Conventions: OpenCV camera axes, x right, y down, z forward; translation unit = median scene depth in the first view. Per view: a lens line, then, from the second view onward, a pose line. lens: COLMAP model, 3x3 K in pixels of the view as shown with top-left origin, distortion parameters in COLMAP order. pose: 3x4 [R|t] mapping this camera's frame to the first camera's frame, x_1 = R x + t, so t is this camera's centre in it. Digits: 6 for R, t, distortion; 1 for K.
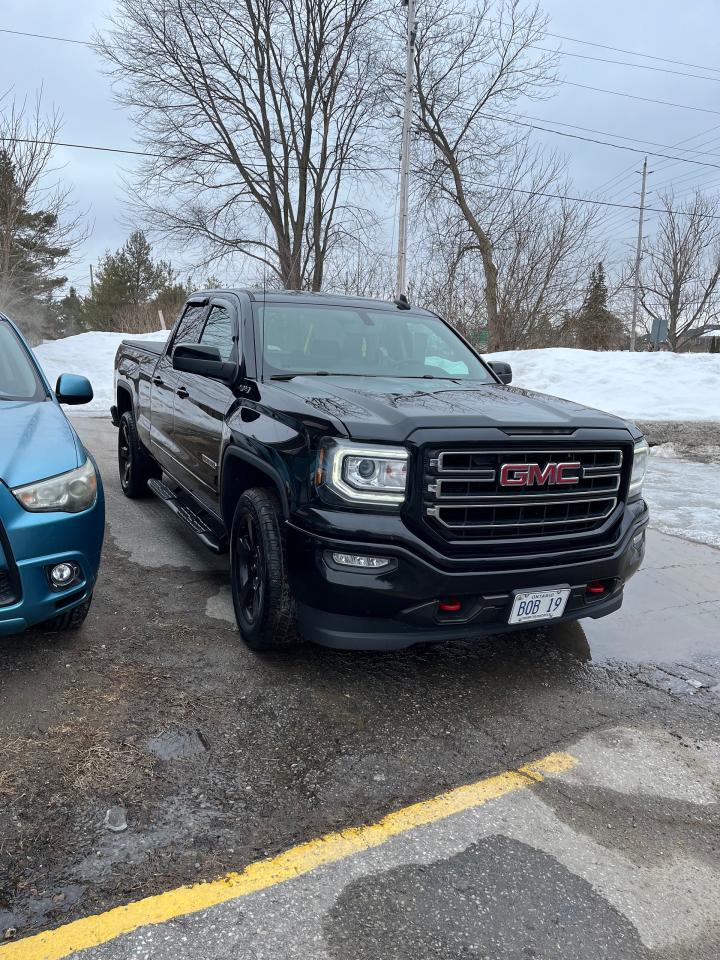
lens RADIAL K [[724.1, 0, 361.4], [0, 724.1, 478.3], [0, 0, 1]] dist [0.057447, -0.042794]
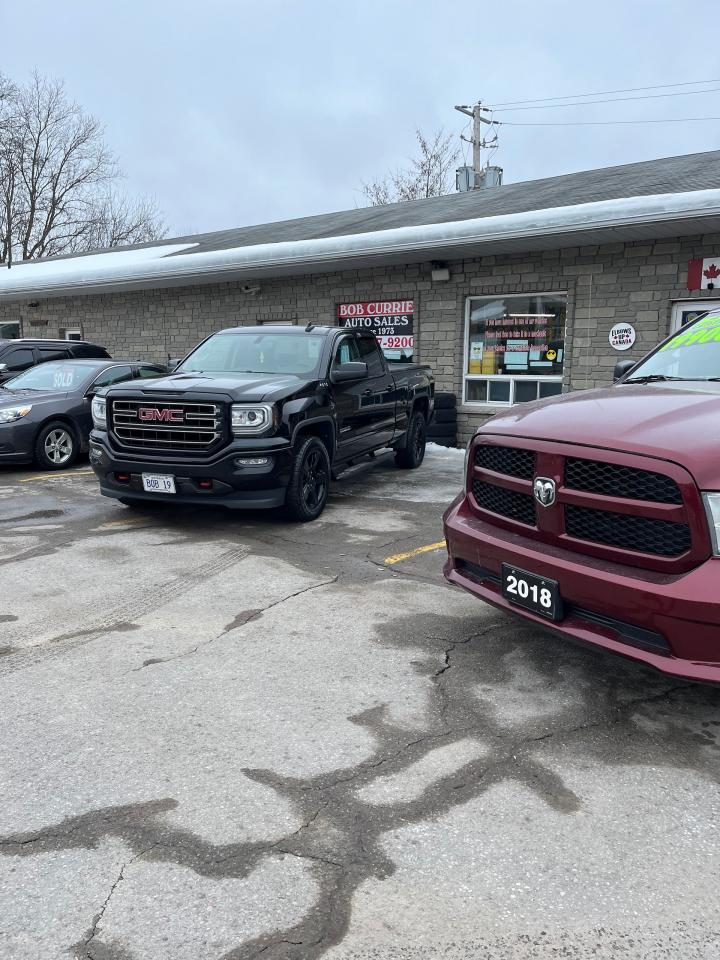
lens RADIAL K [[724.1, 0, 366.6], [0, 724.1, 478.8], [0, 0, 1]] dist [0.057447, -0.042794]
pose [[0.692990, 0.070125, -0.717528, 1.960777], [-0.094652, 0.995493, 0.005876, 0.097078], [0.714706, 0.063844, 0.696505, 0.052416]]
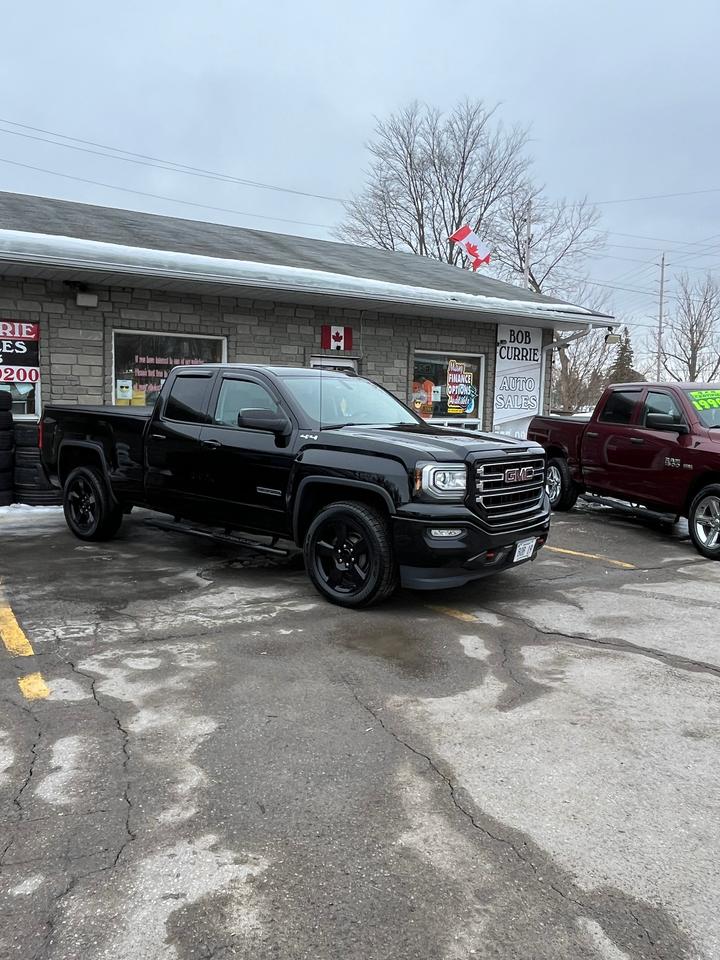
lens RADIAL K [[703.1, 0, 359.3], [0, 703.1, 482.5], [0, 0, 1]] dist [0.003564, 0.000896]
pose [[0.918702, -0.074965, 0.387771, -0.739349], [0.091434, 0.995518, -0.024167, 0.018318], [-0.384221, 0.057657, 0.921439, -0.393349]]
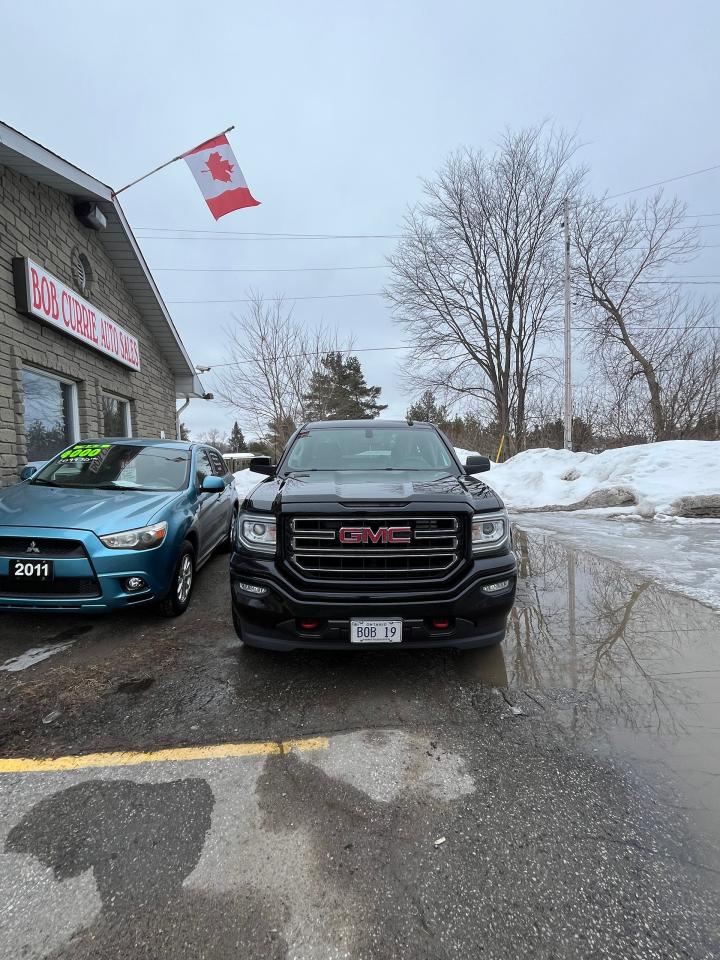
lens RADIAL K [[458.3, 0, 346.9], [0, 458.3, 487.6], [0, 0, 1]] dist [-0.015115, 0.005441]
pose [[0.894025, -0.026496, -0.447233, 0.577621], [-0.022027, 0.994443, -0.102949, -0.004401], [0.447475, 0.101891, 0.888473, 0.173120]]
